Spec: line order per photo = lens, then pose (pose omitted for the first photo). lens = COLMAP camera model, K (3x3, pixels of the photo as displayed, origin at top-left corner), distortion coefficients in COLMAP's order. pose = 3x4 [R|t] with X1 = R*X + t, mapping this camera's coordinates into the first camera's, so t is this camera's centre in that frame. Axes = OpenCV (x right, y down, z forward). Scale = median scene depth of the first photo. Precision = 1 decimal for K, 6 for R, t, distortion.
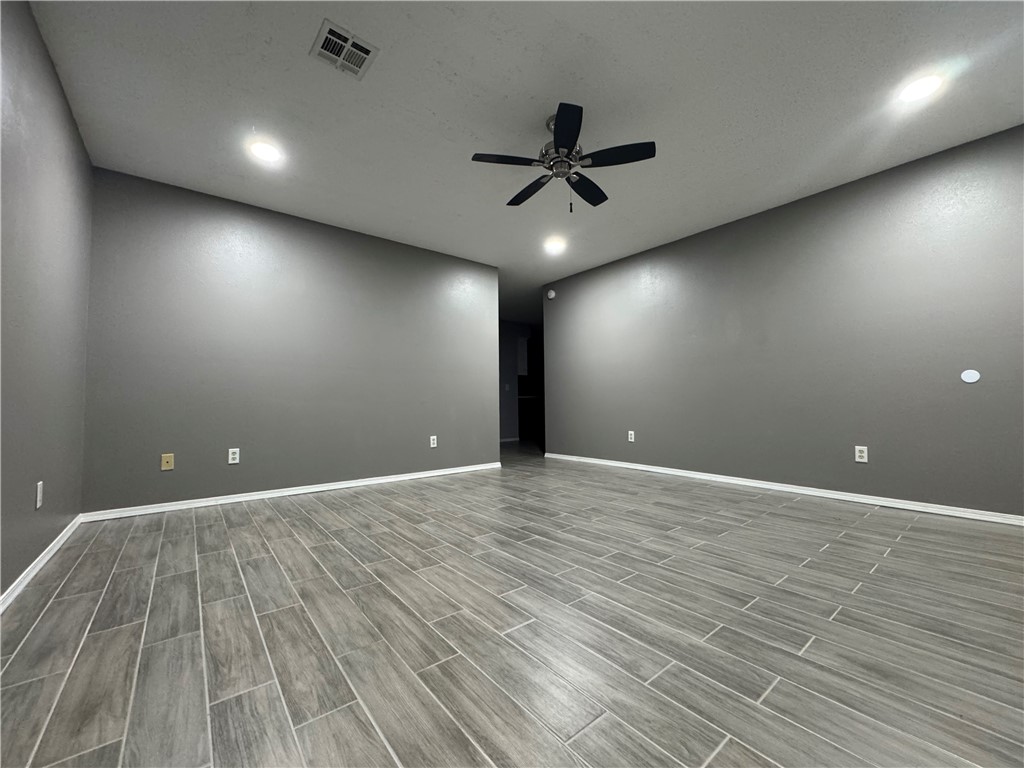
lens RADIAL K [[407.7, 0, 514.5], [0, 407.7, 380.2], [0, 0, 1]] dist [-0.001486, 0.001222]
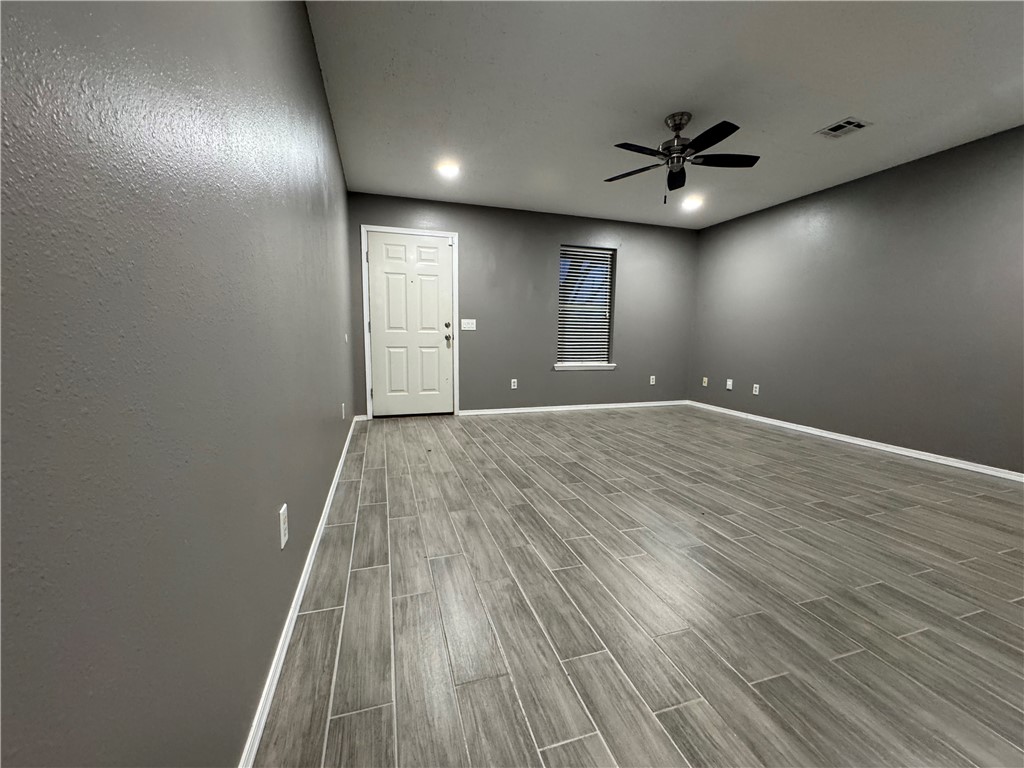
lens RADIAL K [[407.7, 0, 511.0], [0, 407.7, 383.3], [0, 0, 1]] dist [-0.001486, 0.001222]
pose [[-0.930190, -0.041079, 0.364773, 0.104232], [-0.020396, 0.997967, 0.060376, 0.047825], [-0.366512, 0.048722, -0.929137, 2.404409]]
